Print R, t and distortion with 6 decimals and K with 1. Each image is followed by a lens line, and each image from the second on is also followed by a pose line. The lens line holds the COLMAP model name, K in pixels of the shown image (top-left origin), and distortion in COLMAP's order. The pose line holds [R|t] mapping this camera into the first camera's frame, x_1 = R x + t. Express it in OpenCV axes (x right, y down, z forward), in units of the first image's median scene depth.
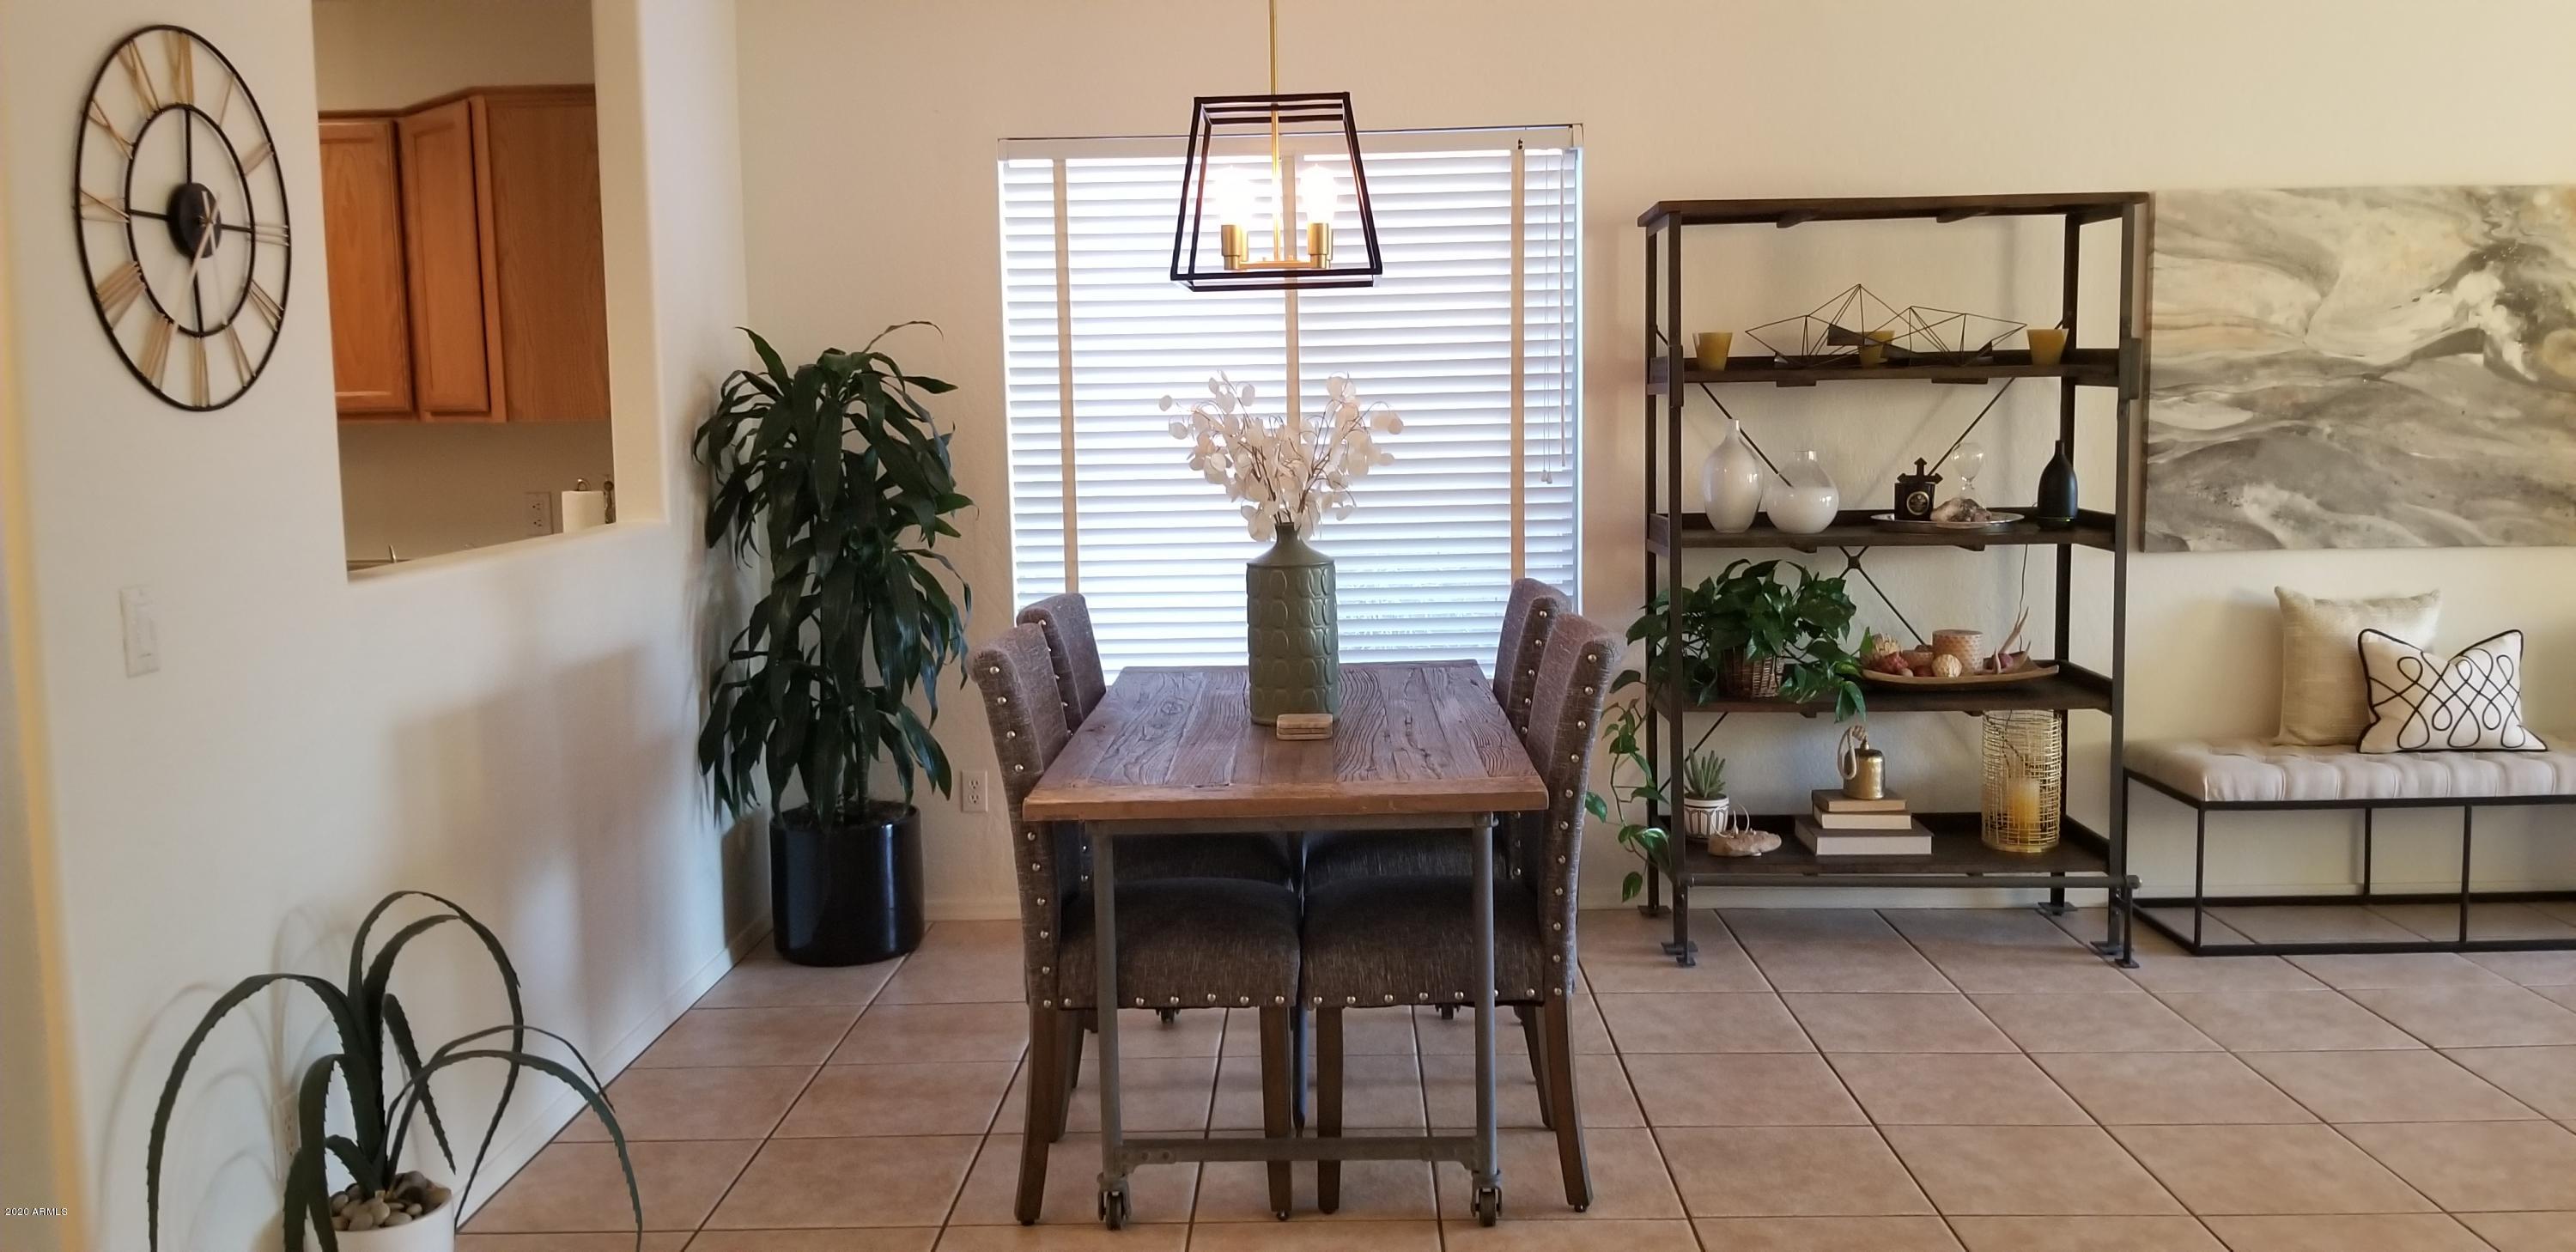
lens RADIAL K [[2020.5, 0, 1279.5], [0, 2020.5, 632.2], [0, 0, 1]] dist [0.003194, -0.003495]
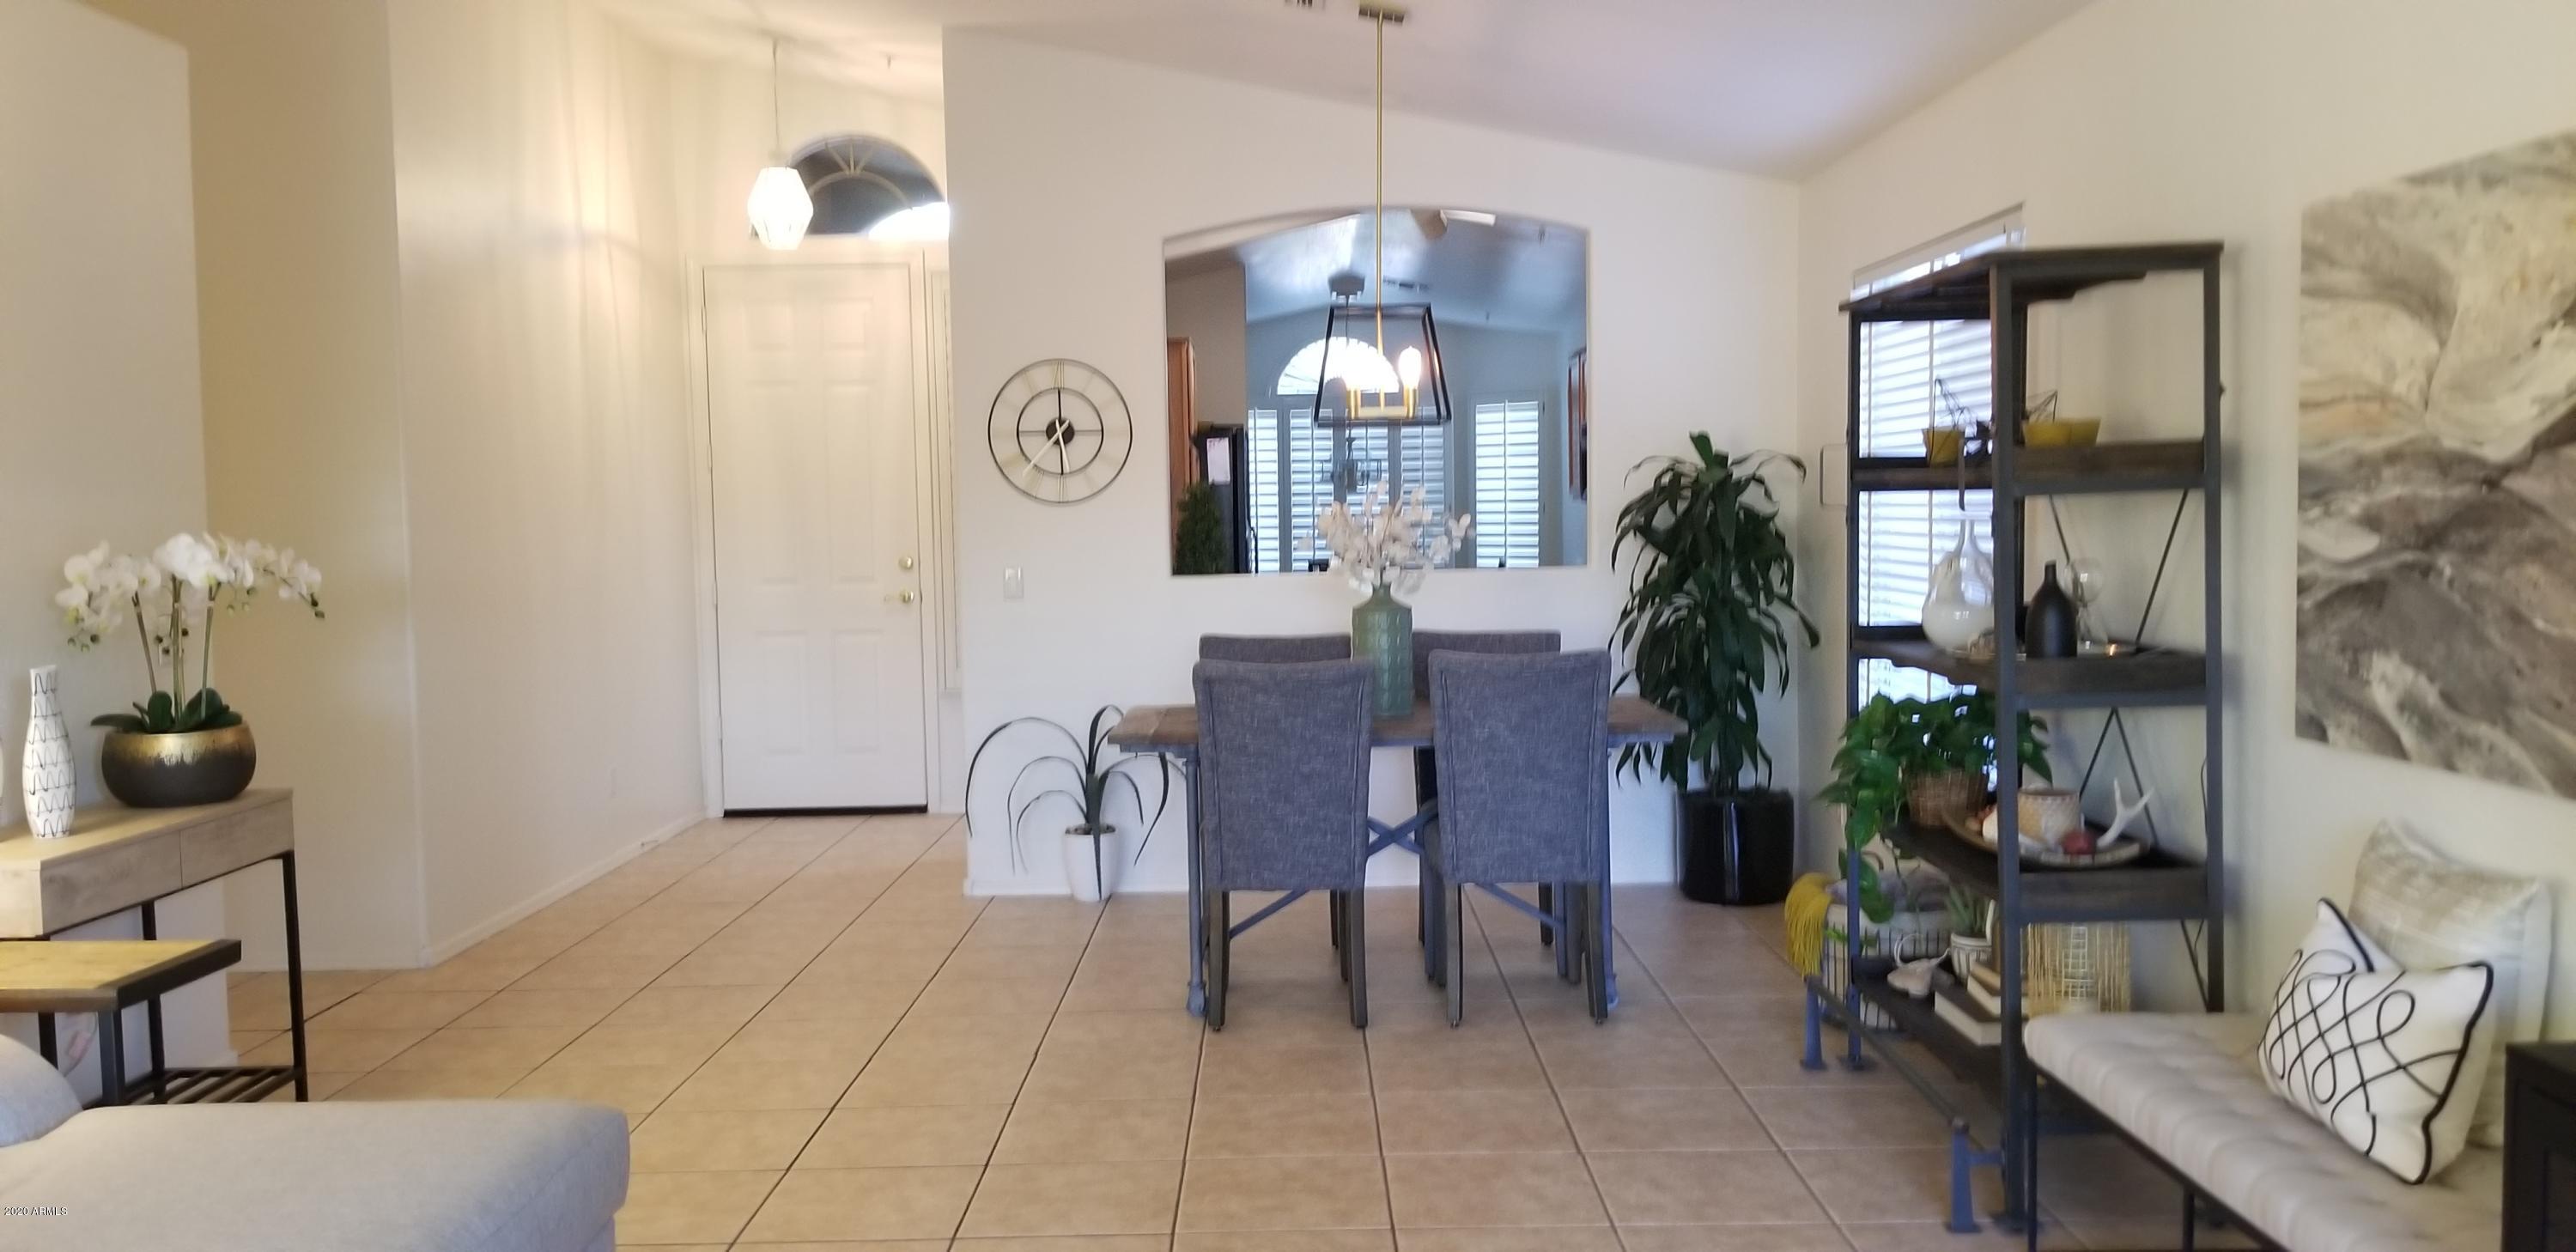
lens RADIAL K [[2020.5, 0, 1276.4], [0, 2020.5, 619.1], [0, 0, 1]] dist [0.003194, -0.003495]
pose [[0.015631, 0.078273, -0.996809, 1.105785], [-0.093889, 0.992641, 0.076474, -0.099628], [0.995460, 0.092394, 0.022865, 0.650946]]
